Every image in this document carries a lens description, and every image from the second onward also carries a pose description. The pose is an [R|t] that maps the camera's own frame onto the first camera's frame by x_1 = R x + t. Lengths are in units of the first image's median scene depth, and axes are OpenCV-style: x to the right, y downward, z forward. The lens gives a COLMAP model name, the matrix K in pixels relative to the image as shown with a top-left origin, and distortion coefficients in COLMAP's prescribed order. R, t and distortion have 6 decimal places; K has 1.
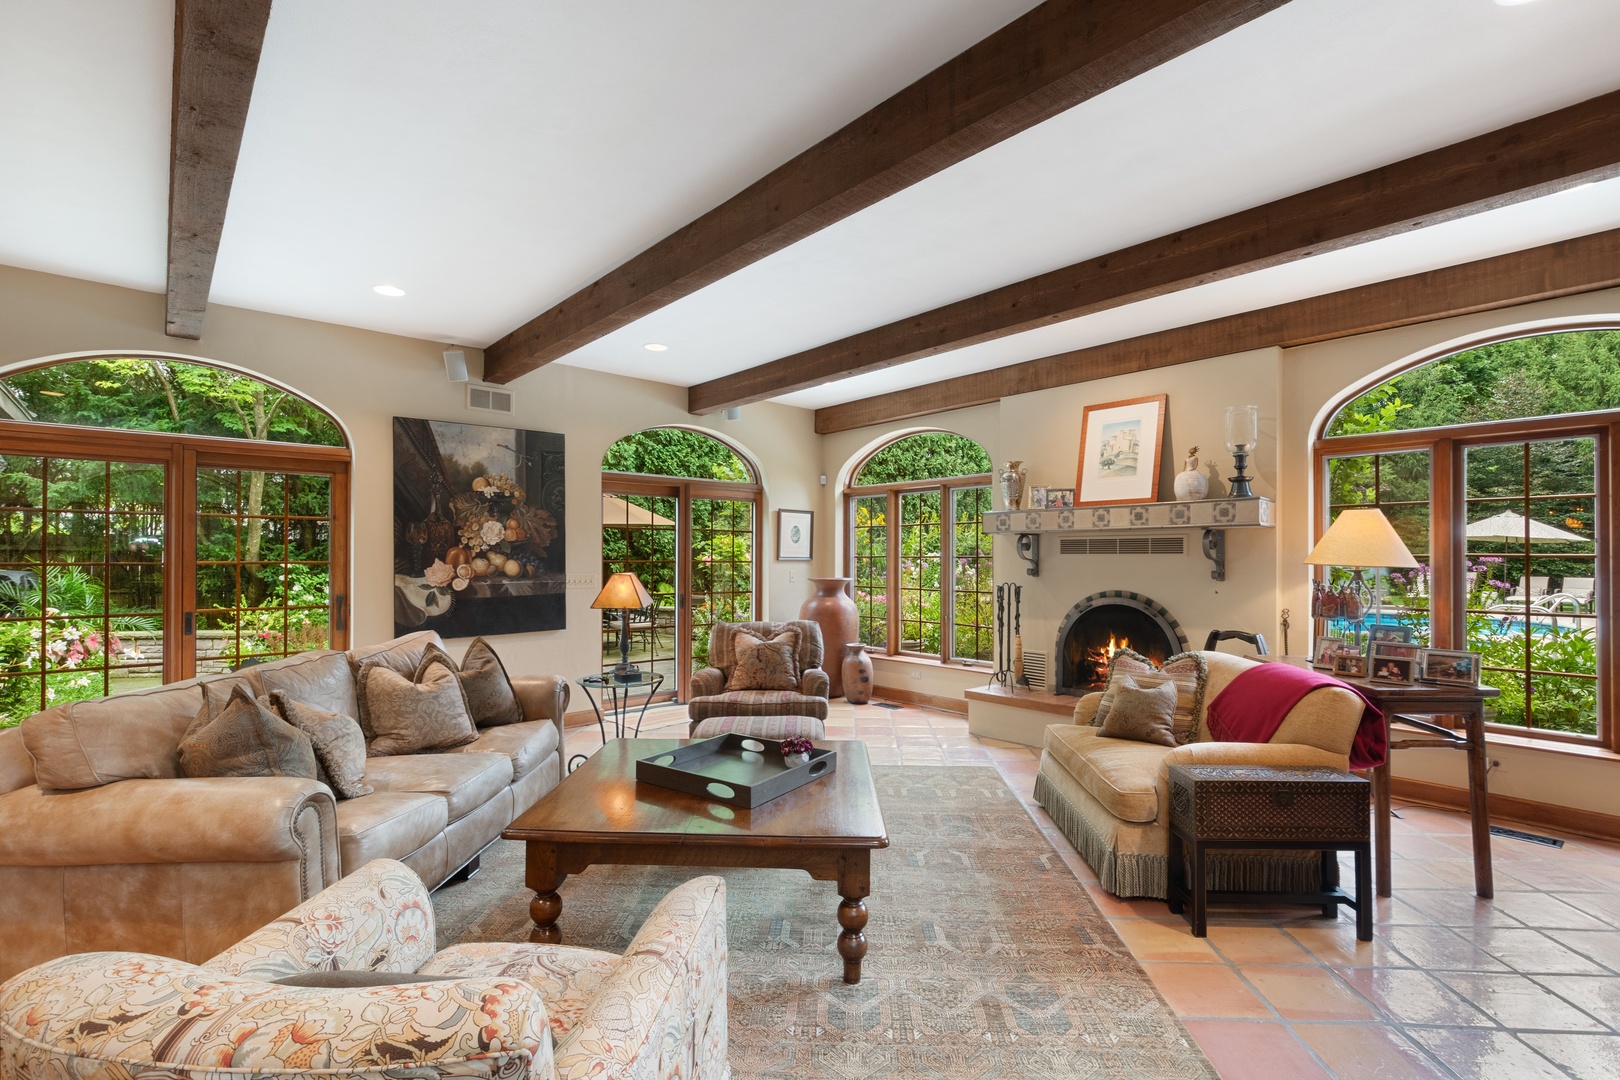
lens RADIAL K [[723.2, 0, 818.9], [0, 723.2, 550.5], [0, 0, 1]] dist [-0.001519, 0.000335]
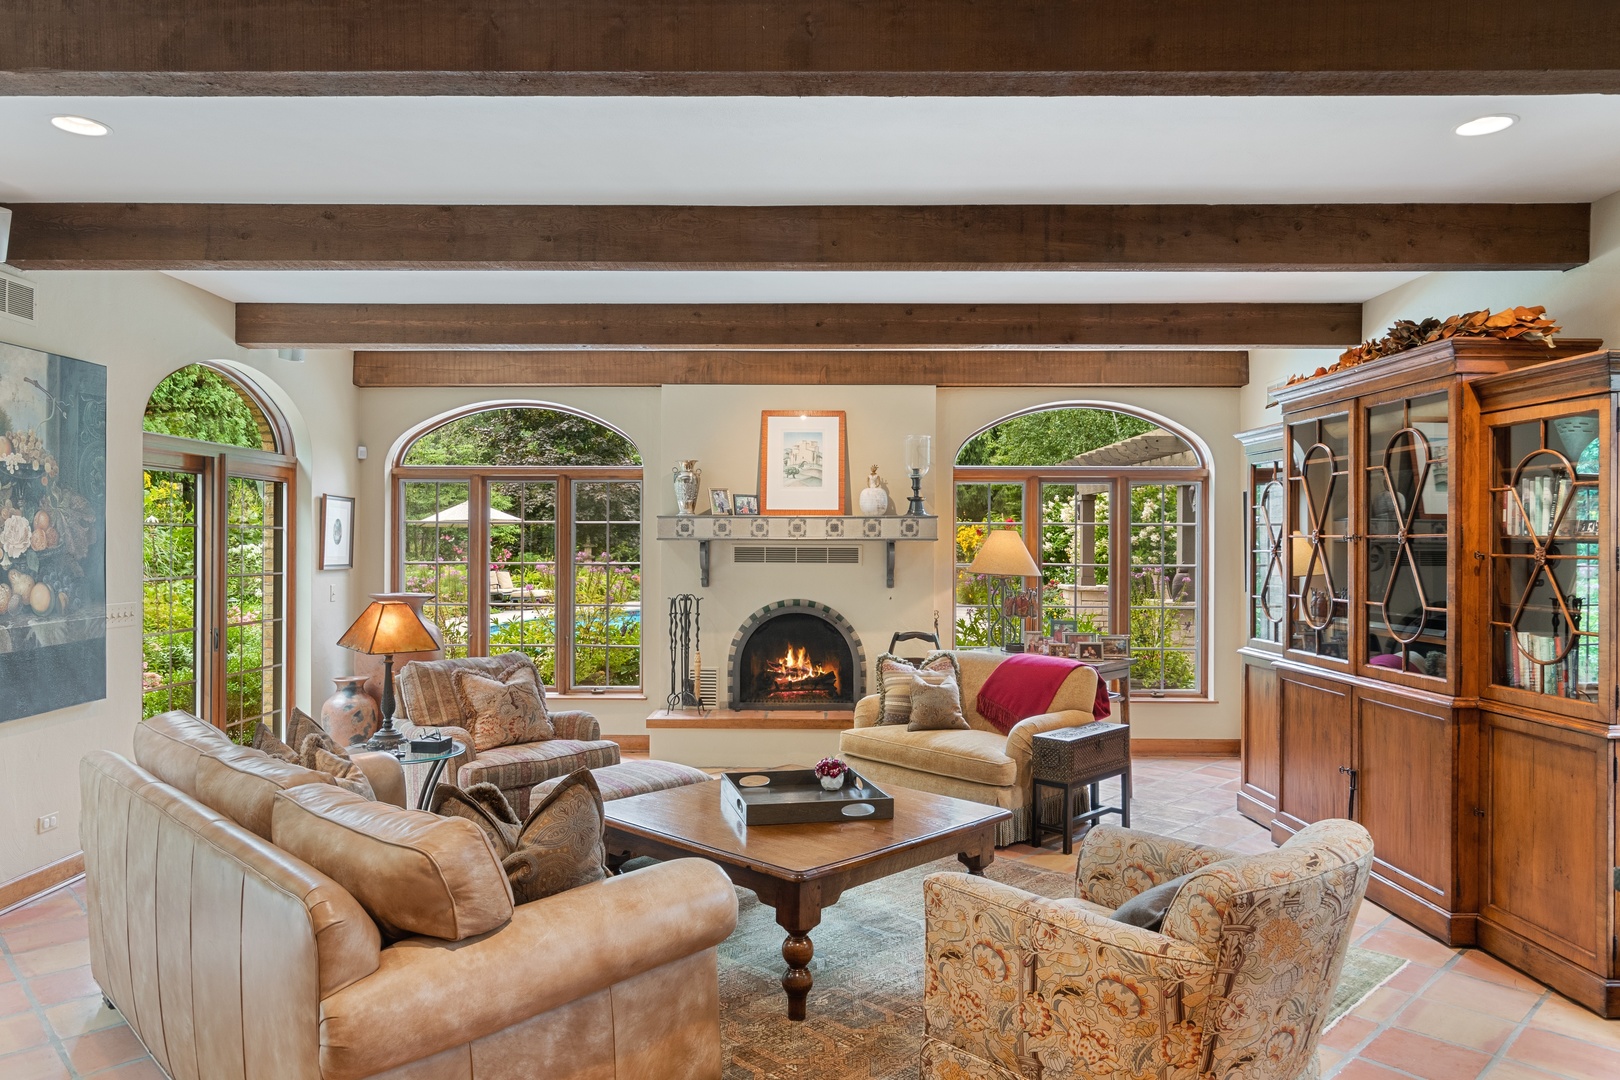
lens RADIAL K [[1018.1, 0, 804.9], [0, 1018.1, 541.8], [0, 0, 1]] dist [-0.001186, 0.000134]
pose [[0.688926, 0.004919, 0.724815, -0.606153], [-0.011023, 0.999932, 0.003691, -0.029963], [-0.724748, -0.010533, 0.688933, 0.018590]]
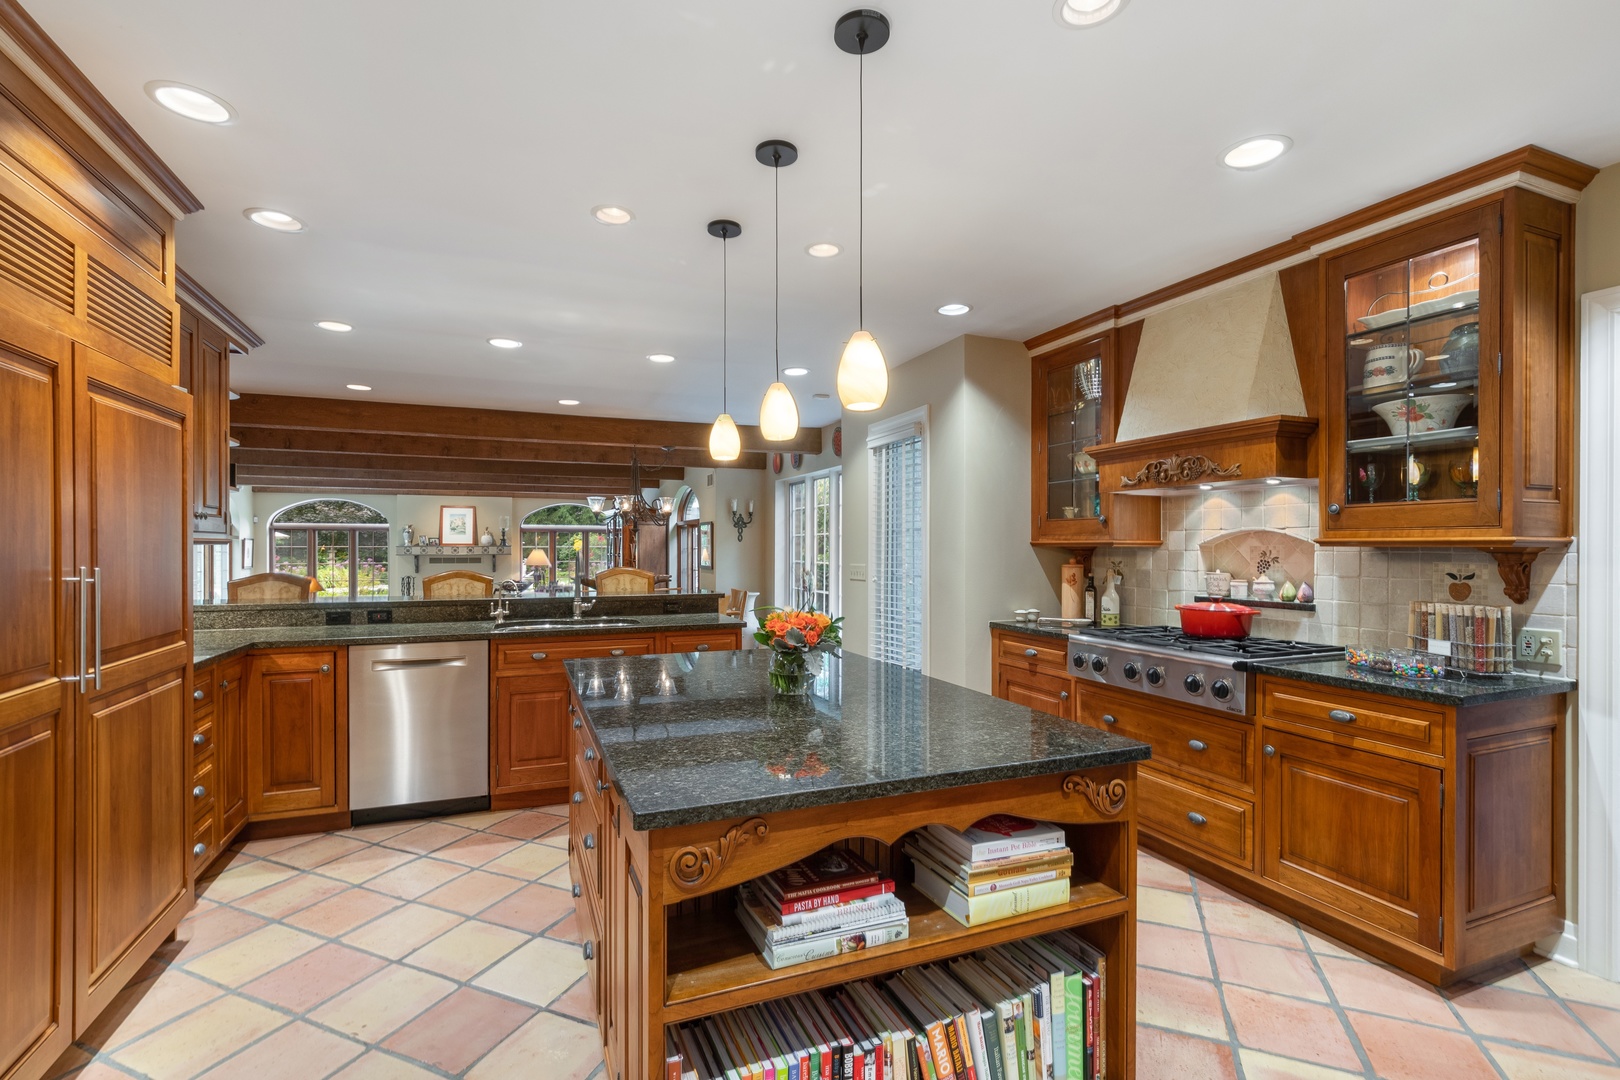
lens RADIAL K [[723.2, 0, 804.4], [0, 723.2, 546.2], [0, 0, 1]] dist [-0.001519, 0.000335]
pose [[0.356688, 0.002273, 0.934221, -1.627552], [-0.009192, 0.999957, 0.001076, -0.073017], [-0.934178, -0.008972, 0.356693, -1.158497]]
